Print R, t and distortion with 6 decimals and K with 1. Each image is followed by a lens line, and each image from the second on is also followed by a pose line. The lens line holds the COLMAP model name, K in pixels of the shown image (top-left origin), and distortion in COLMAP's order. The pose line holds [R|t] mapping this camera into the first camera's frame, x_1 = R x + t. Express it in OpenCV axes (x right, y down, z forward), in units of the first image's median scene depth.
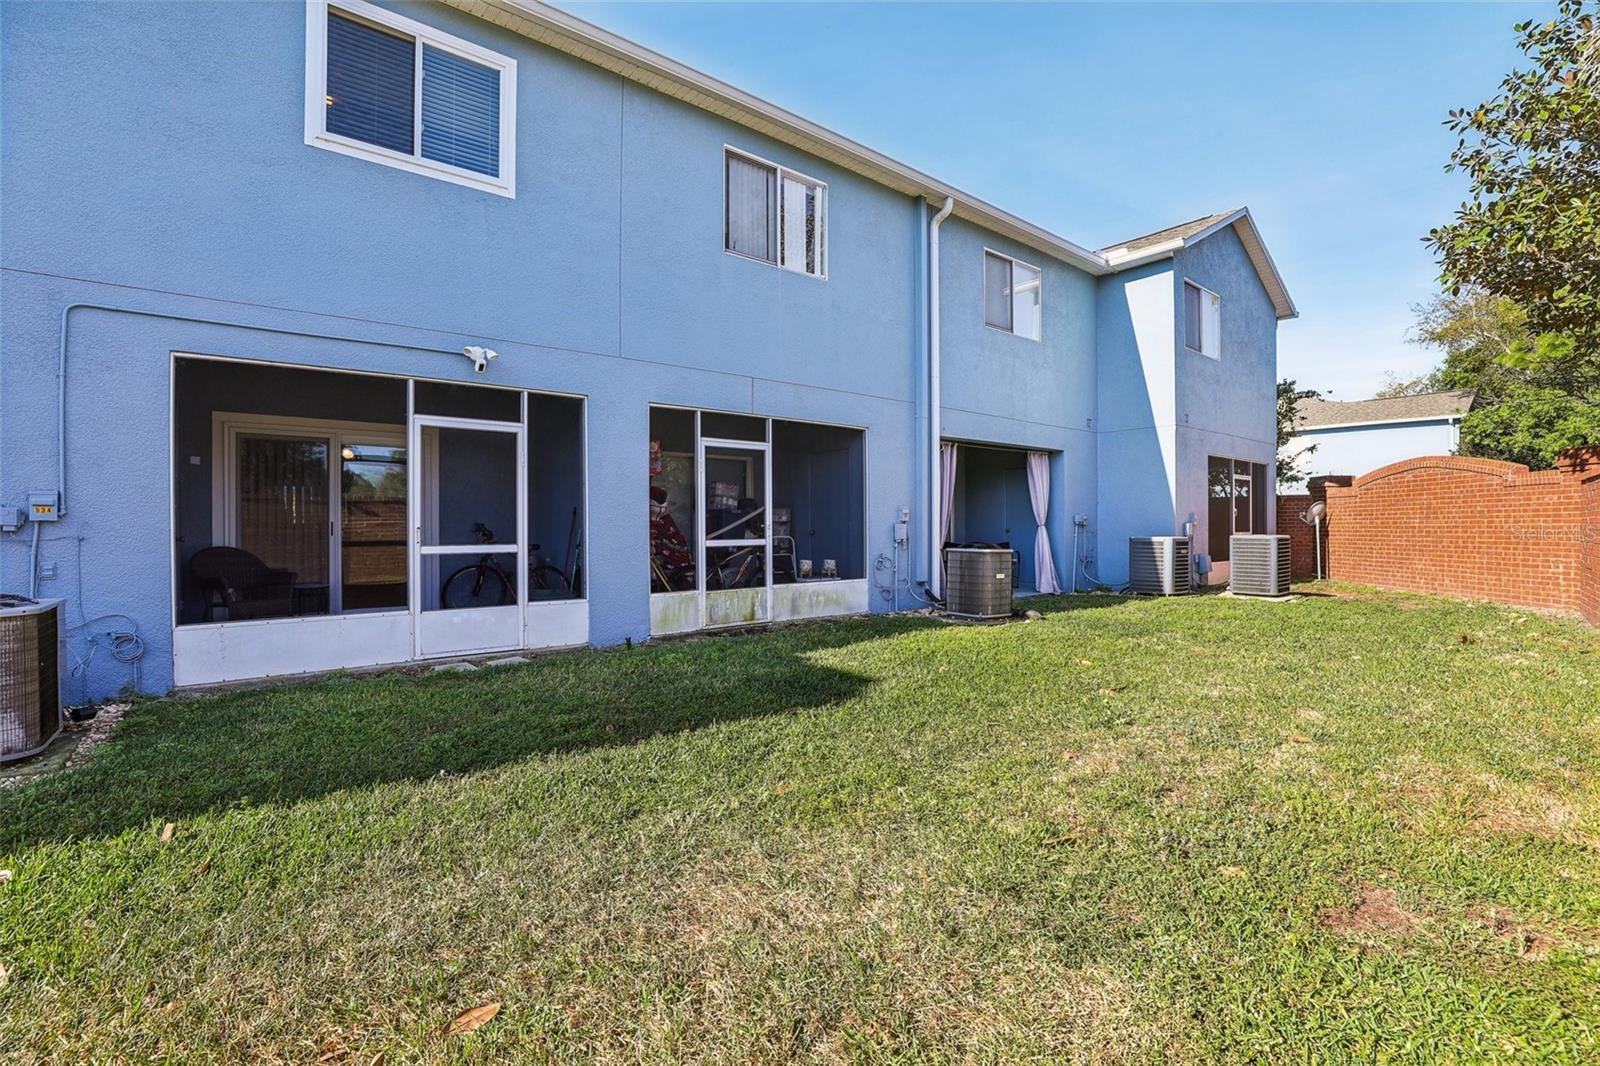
lens RADIAL K [[729.6, 0, 786.7], [0, 729.6, 519.1], [0, 0, 1]] dist [-0.019973, 0.012110]
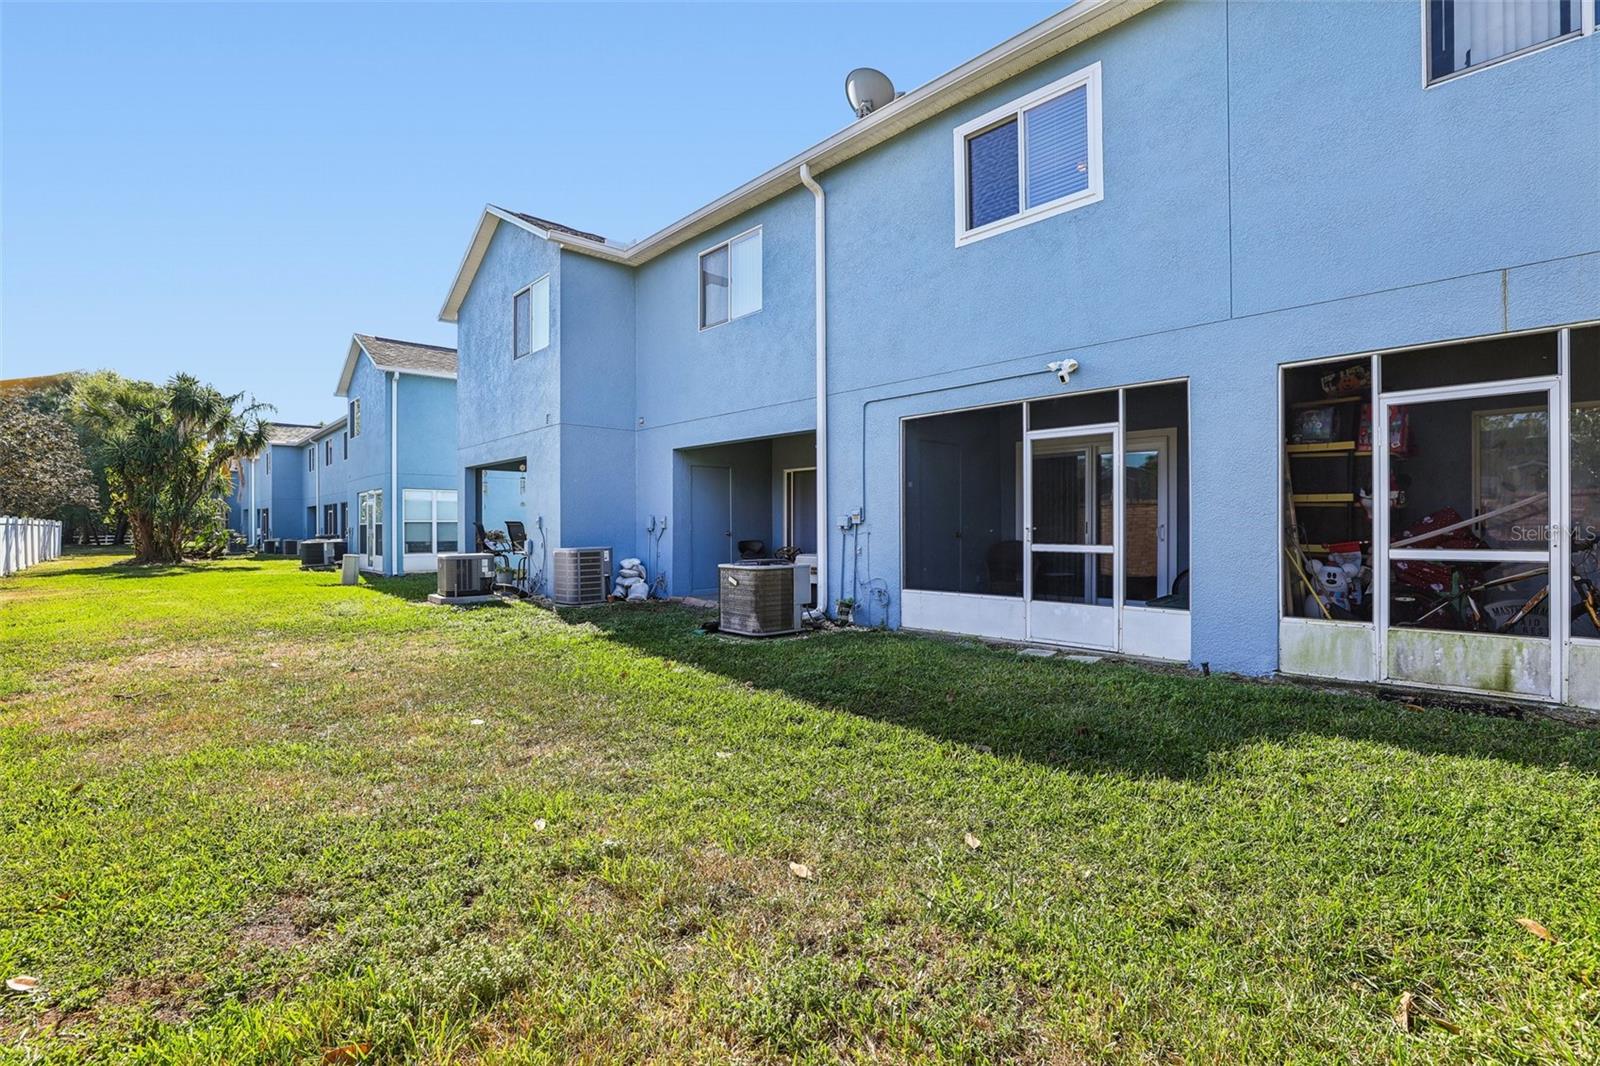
lens RADIAL K [[729.6, 0, 819.3], [0, 729.6, 523.7], [0, 0, 1]] dist [-0.019973, 0.012110]
pose [[0.092995, 0.001611, -0.995665, 0.564865], [0.012803, 0.999914, 0.002814, -0.002700], [0.995584, -0.013009, 0.092966, 0.496870]]
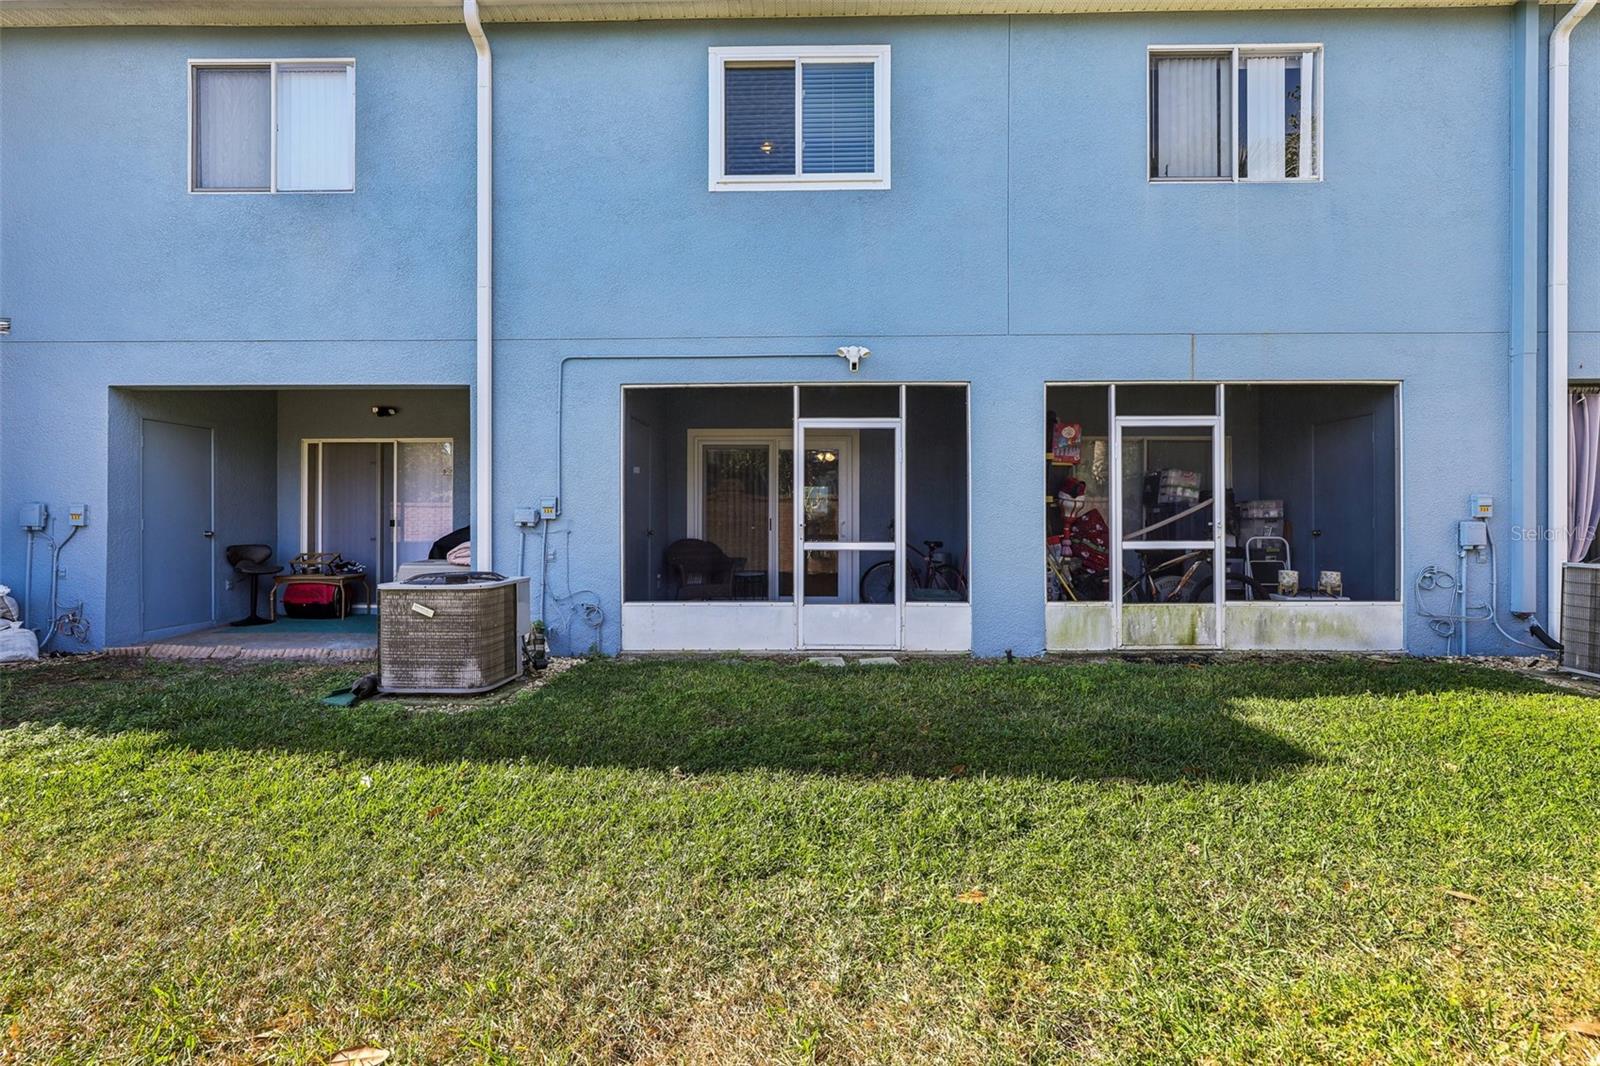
lens RADIAL K [[729.6, 0, 783.3], [0, 729.6, 521.7], [0, 0, 1]] dist [-0.019973, 0.012110]
pose [[0.768794, 0.002903, -0.639490, 0.136520], [0.003548, 0.999955, 0.008805, -0.002394], [0.639486, -0.009038, 0.768749, 0.148766]]
